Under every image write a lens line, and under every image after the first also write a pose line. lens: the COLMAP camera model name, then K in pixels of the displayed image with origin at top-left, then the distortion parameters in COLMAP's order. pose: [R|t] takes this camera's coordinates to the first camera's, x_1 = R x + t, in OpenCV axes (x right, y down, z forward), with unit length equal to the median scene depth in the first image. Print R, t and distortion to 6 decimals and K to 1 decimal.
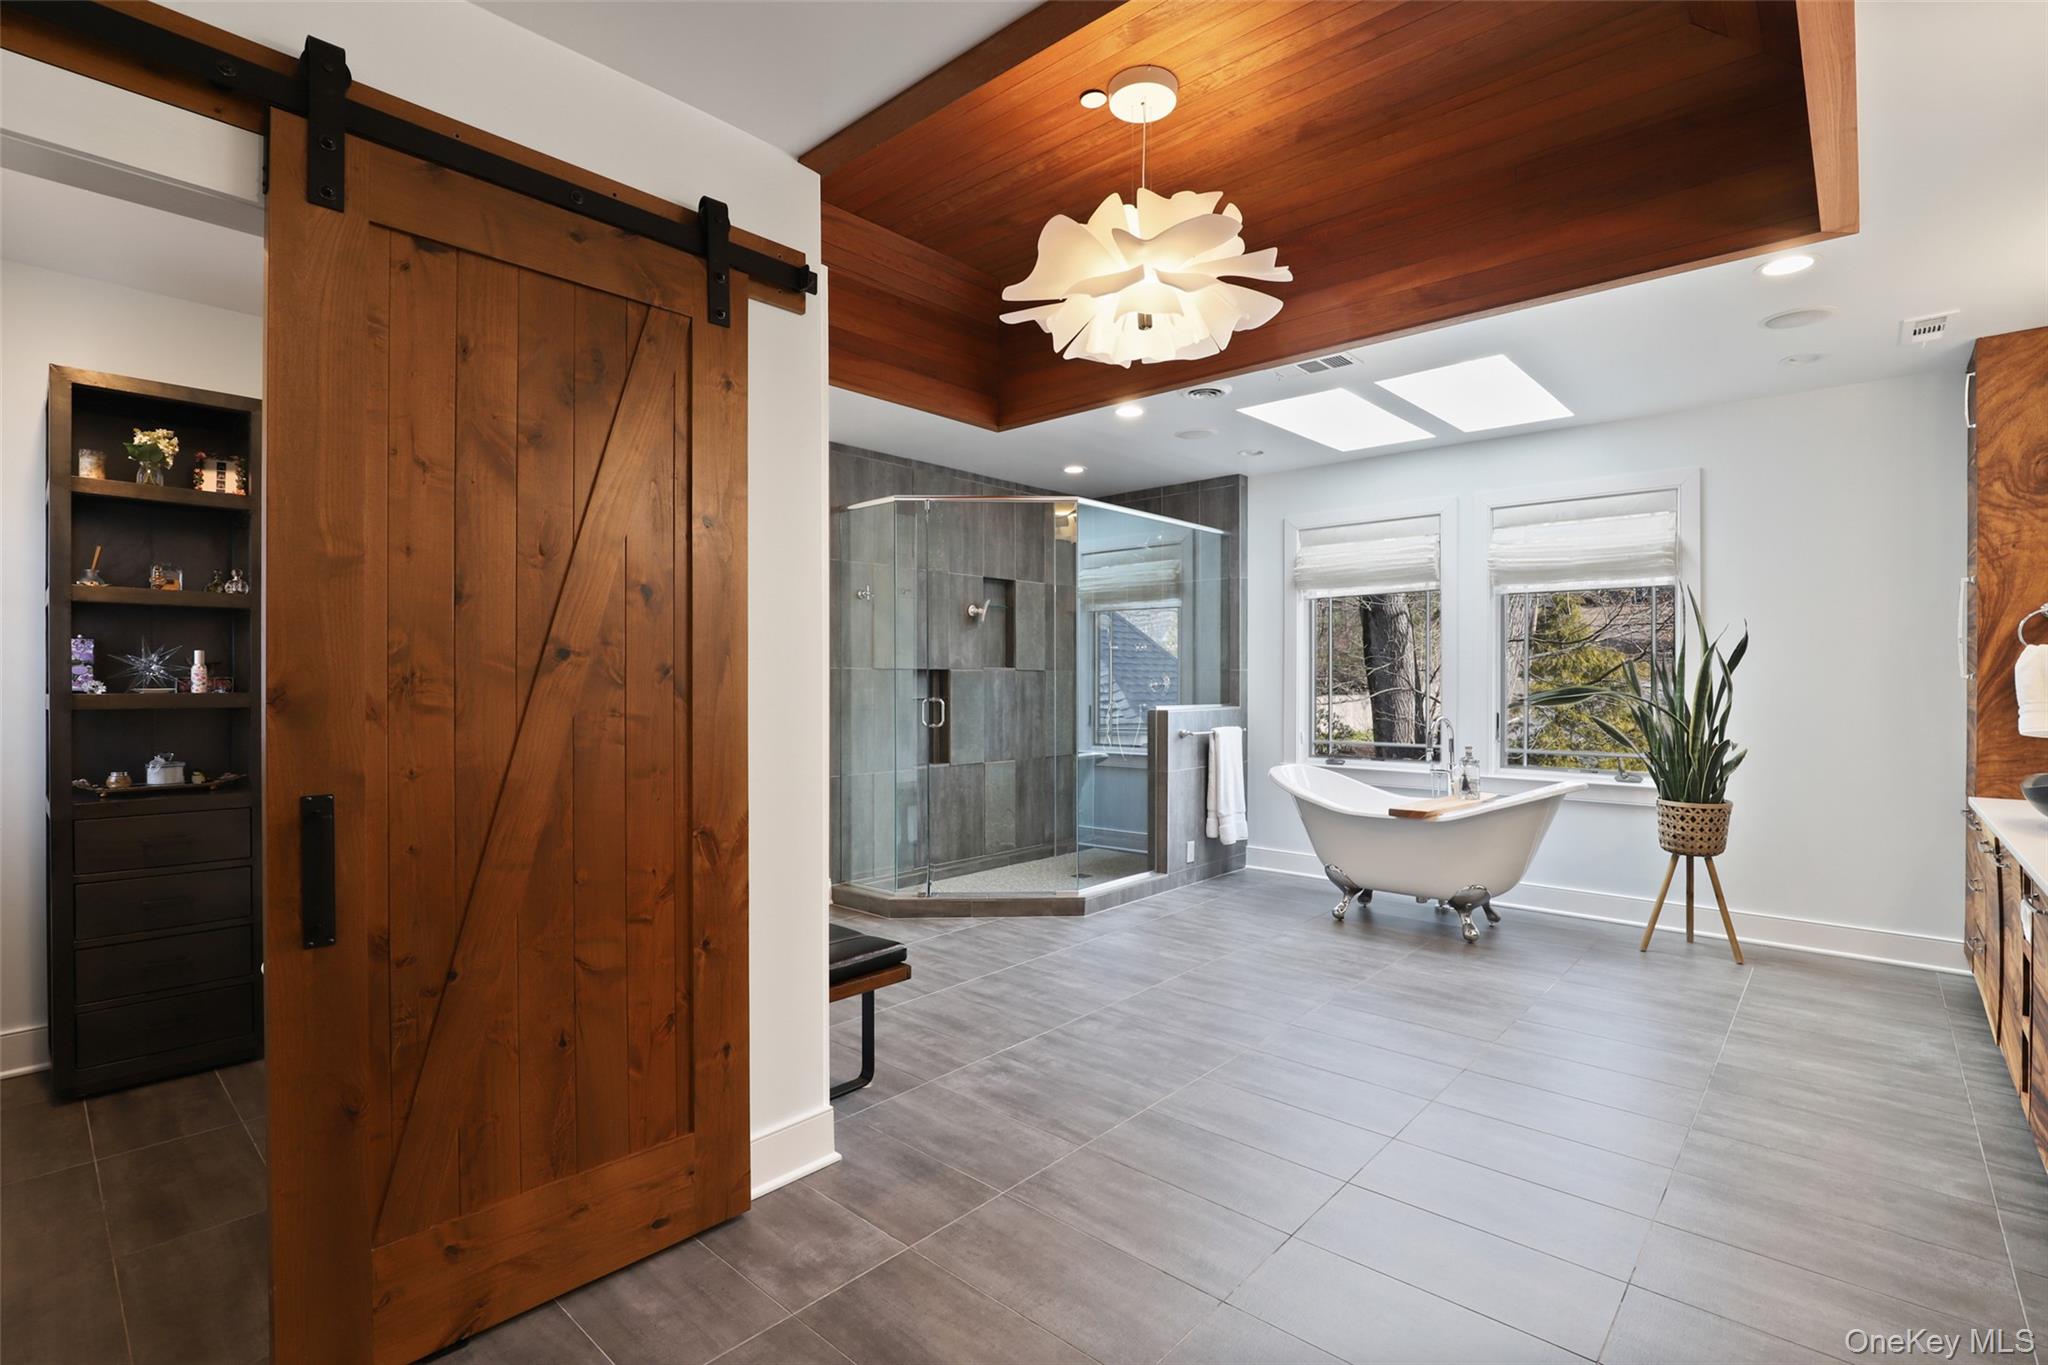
lens RADIAL K [[948.0, 0, 1026.8], [0, 948.0, 684.4], [0, 0, 1]] dist [-0.027127, 0.005097]
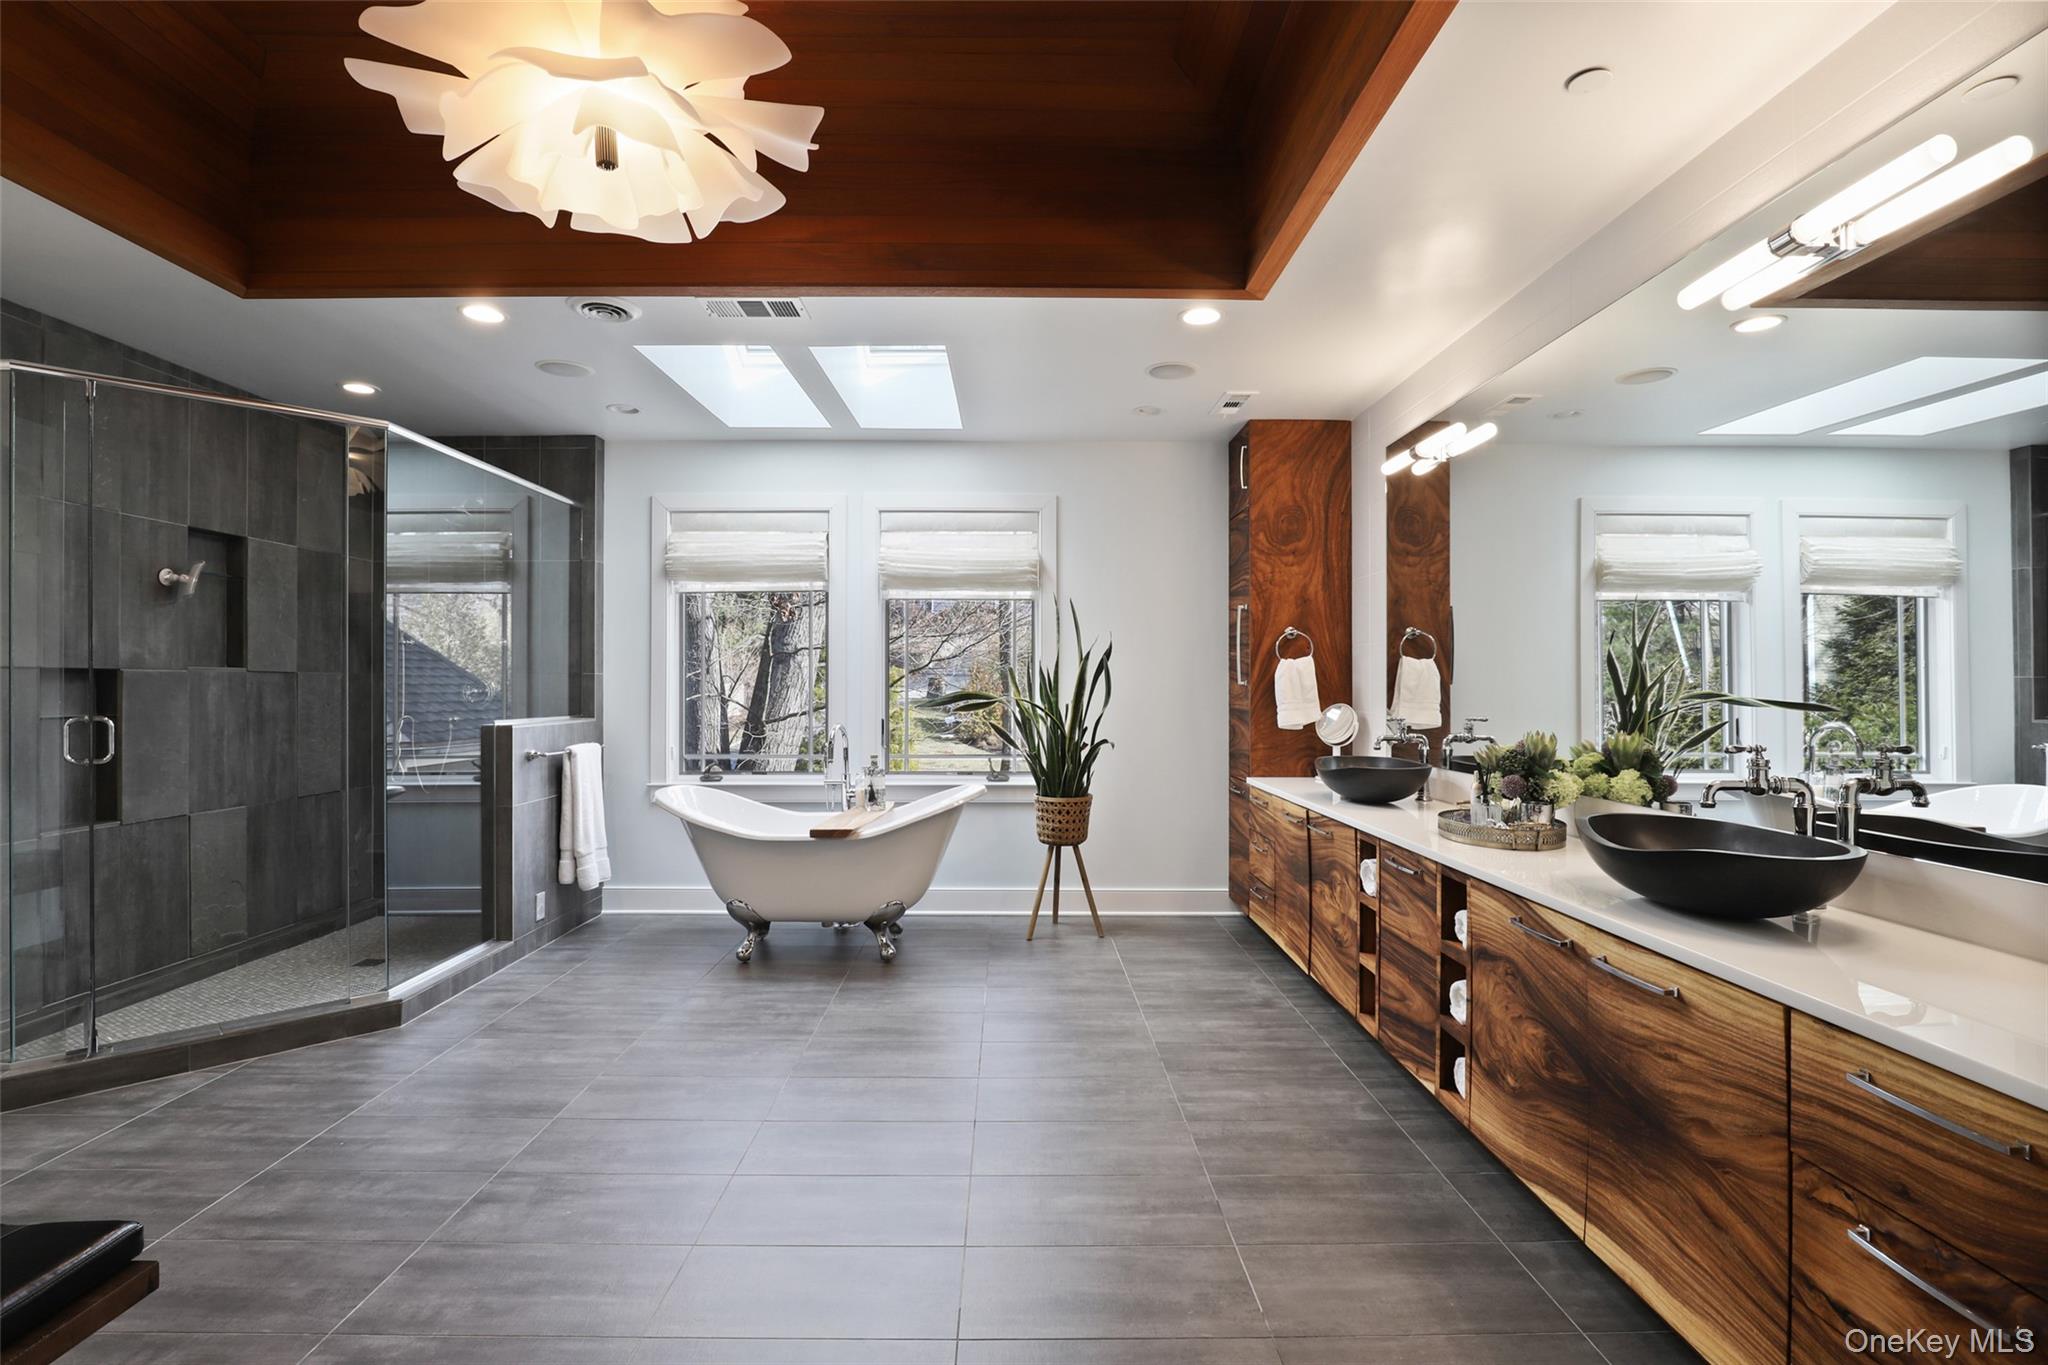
lens RADIAL K [[948.0, 0, 1030.9], [0, 948.0, 684.8], [0, 0, 1]] dist [-0.027127, 0.005097]
pose [[0.737703, 0.000122, 0.675126, -0.063848], [0.003251, 0.999988, -0.003733, -0.001613], [-0.675118, 0.004949, 0.737693, 0.188341]]
